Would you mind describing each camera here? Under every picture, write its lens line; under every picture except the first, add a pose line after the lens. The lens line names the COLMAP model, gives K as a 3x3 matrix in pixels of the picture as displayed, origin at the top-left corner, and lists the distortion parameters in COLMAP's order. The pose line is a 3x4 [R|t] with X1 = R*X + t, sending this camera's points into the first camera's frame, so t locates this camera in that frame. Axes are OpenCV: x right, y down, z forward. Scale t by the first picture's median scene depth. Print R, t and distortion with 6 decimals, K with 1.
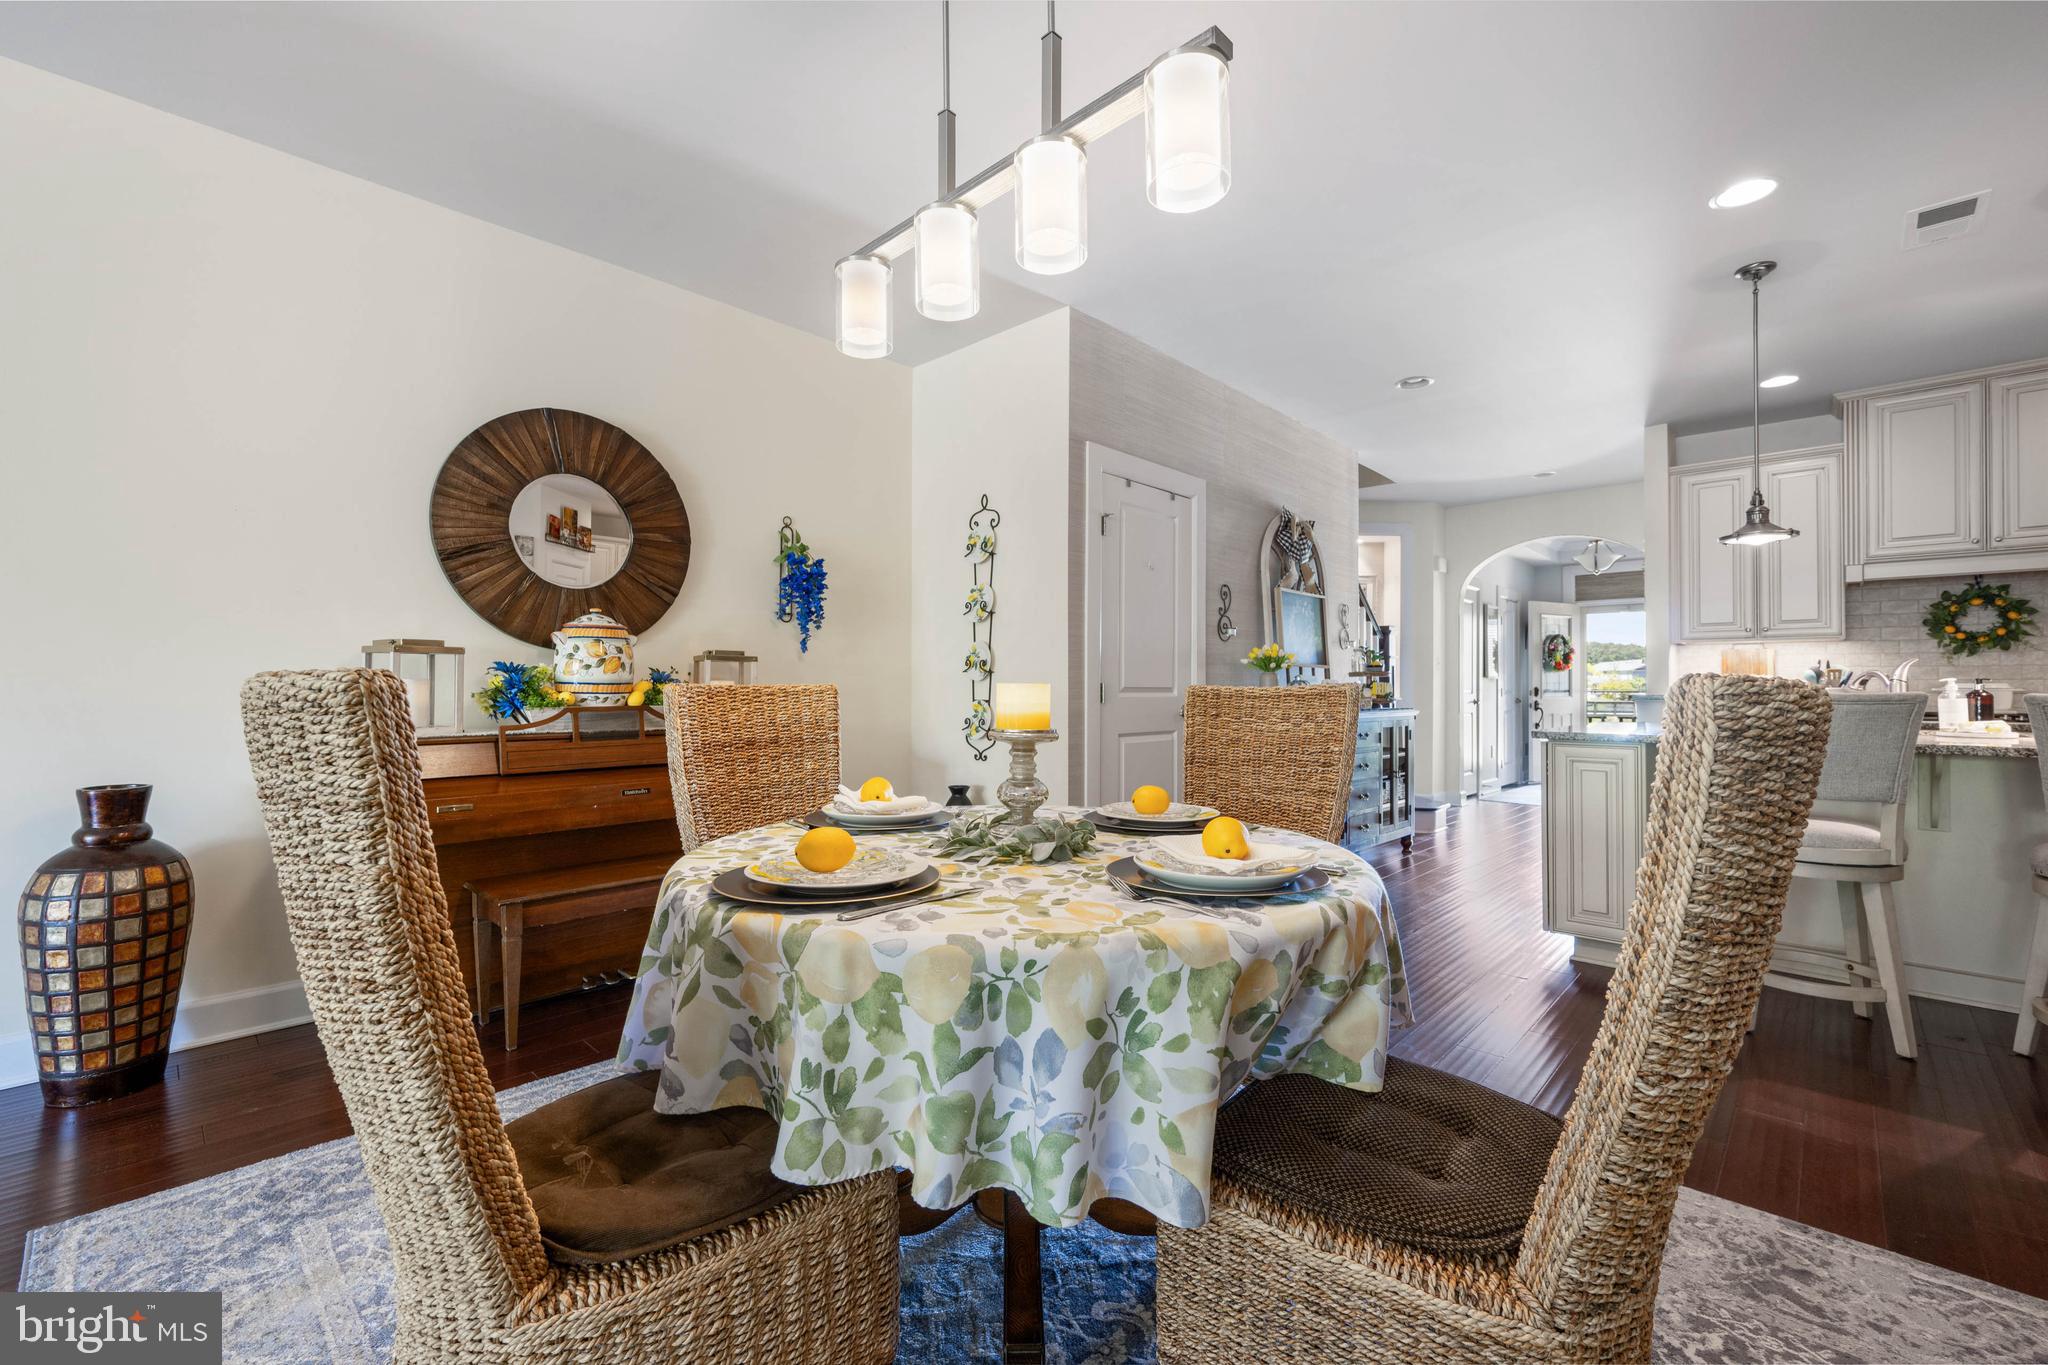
lens RADIAL K [[868.6, 0, 1021.1], [0, 868.6, 679.0], [0, 0, 1]] dist [-0.004984, 0.001186]
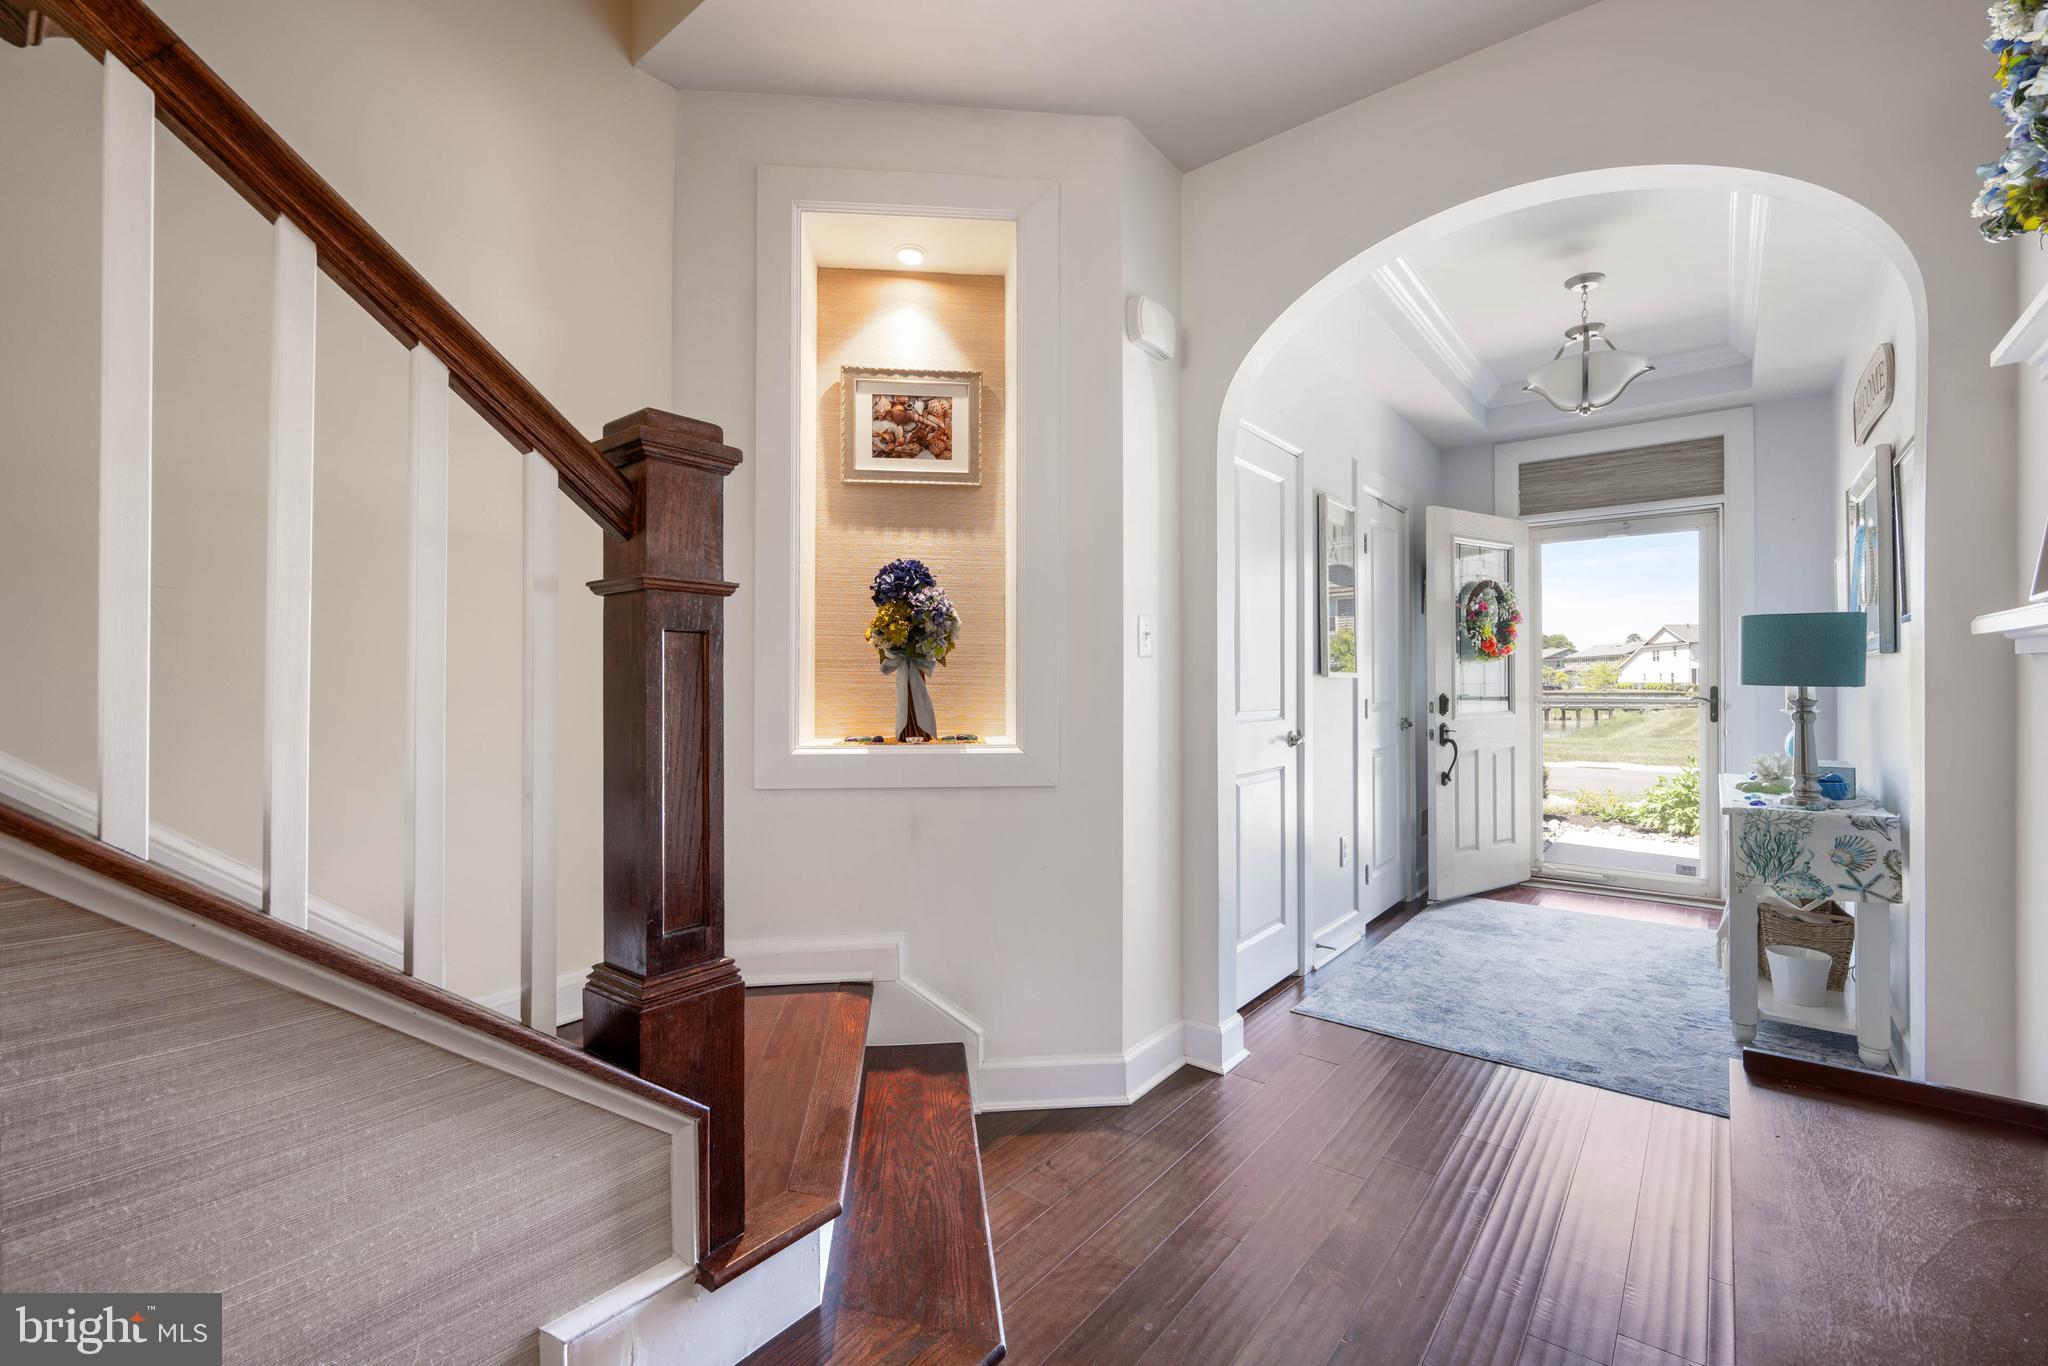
lens RADIAL K [[868.6, 0, 1021.1], [0, 868.6, 675.4], [0, 0, 1]] dist [-0.004984, 0.001186]
pose [[0.996724, -0.007235, 0.080551, 0.330135], [0.006578, 0.999943, 0.008424, -0.005867], [-0.080608, -0.007867, 0.996715, 0.553026]]
